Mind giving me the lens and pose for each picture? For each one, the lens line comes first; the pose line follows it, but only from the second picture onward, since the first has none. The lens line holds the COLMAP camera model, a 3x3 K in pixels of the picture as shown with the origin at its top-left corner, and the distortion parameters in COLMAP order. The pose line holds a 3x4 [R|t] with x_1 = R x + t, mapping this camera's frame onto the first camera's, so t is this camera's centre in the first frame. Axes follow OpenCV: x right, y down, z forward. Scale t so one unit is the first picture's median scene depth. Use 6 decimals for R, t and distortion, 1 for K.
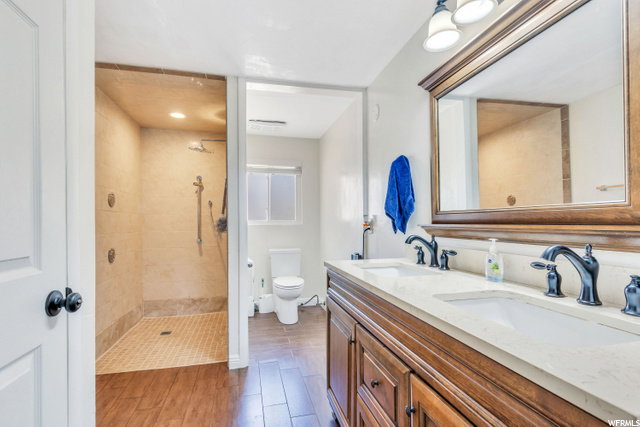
lens RADIAL K [[309.7, 0, 321.9], [0, 309.7, 223.2], [0, 0, 1]] dist [0.006442, -0.000045]
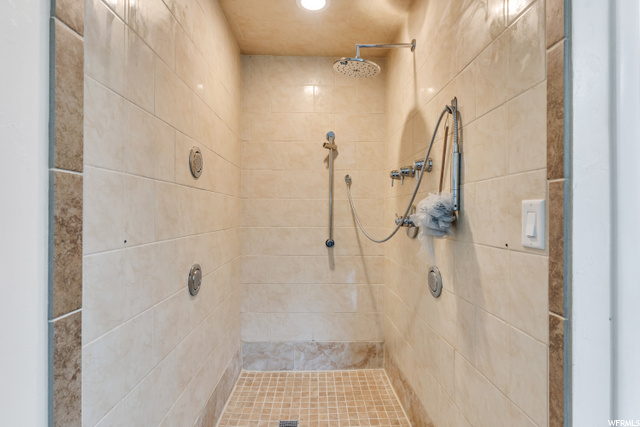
lens RADIAL K [[309.7, 0, 319.4], [0, 309.7, 212.6], [0, 0, 1]] dist [0.006442, -0.000045]
pose [[0.975122, 0.007346, -0.221548, -0.293219], [-0.008338, 0.999959, -0.003543, 0.000511], [0.221513, 0.005303, 0.975143, 0.438983]]
